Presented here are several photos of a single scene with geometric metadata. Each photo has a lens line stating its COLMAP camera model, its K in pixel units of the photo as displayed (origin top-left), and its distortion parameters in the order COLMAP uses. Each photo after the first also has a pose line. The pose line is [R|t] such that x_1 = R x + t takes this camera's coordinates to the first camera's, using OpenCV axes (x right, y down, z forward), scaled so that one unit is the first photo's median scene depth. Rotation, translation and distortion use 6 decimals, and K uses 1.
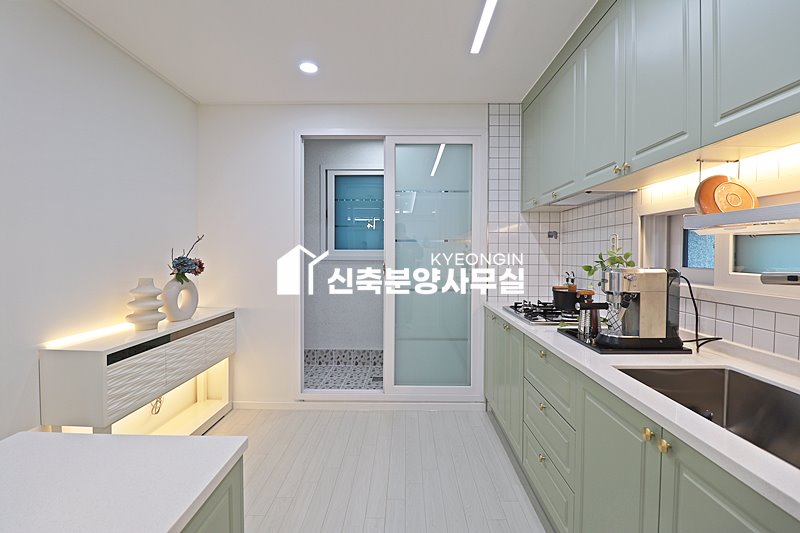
lens RADIAL K [[370.6, 0, 399.4], [0, 370.6, 261.8], [0, 0, 1]] dist [-0.003617, -0.006063]
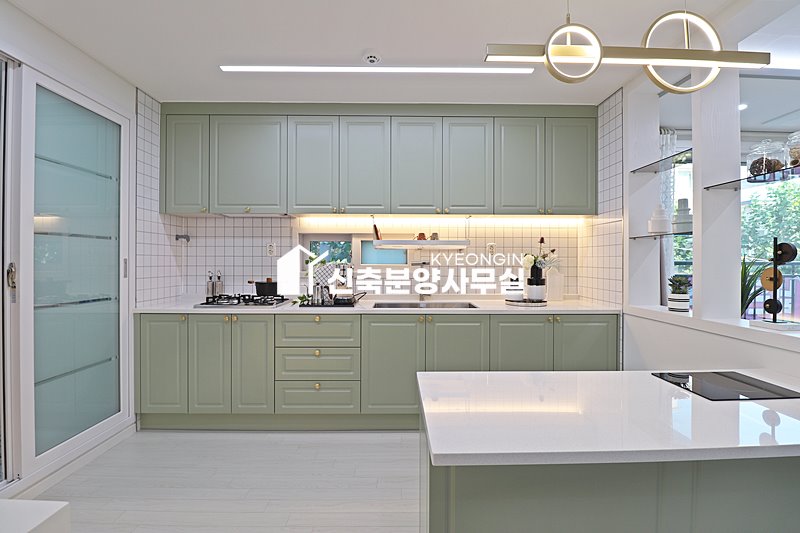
lens RADIAL K [[370.6, 0, 400.5], [0, 370.6, 263.4], [0, 0, 1]] dist [-0.003617, -0.006063]
pose [[-0.015933, -0.008755, 0.999835, -0.664093], [0.018238, 0.999793, 0.009045, 0.002920], [-0.999707, 0.018379, -0.015770, 0.378149]]
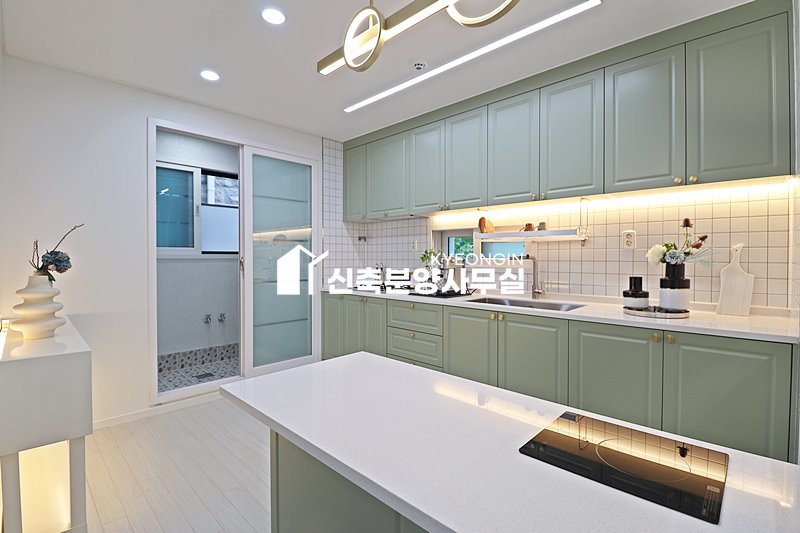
lens RADIAL K [[370.6, 0, 400.4], [0, 370.6, 262.5], [0, 0, 1]] dist [-0.003617, -0.006063]
pose [[0.691488, -0.013362, 0.722264, -0.523898], [0.016438, 0.999861, 0.002760, 0.018619], [-0.722201, 0.009964, 0.691612, -0.107856]]
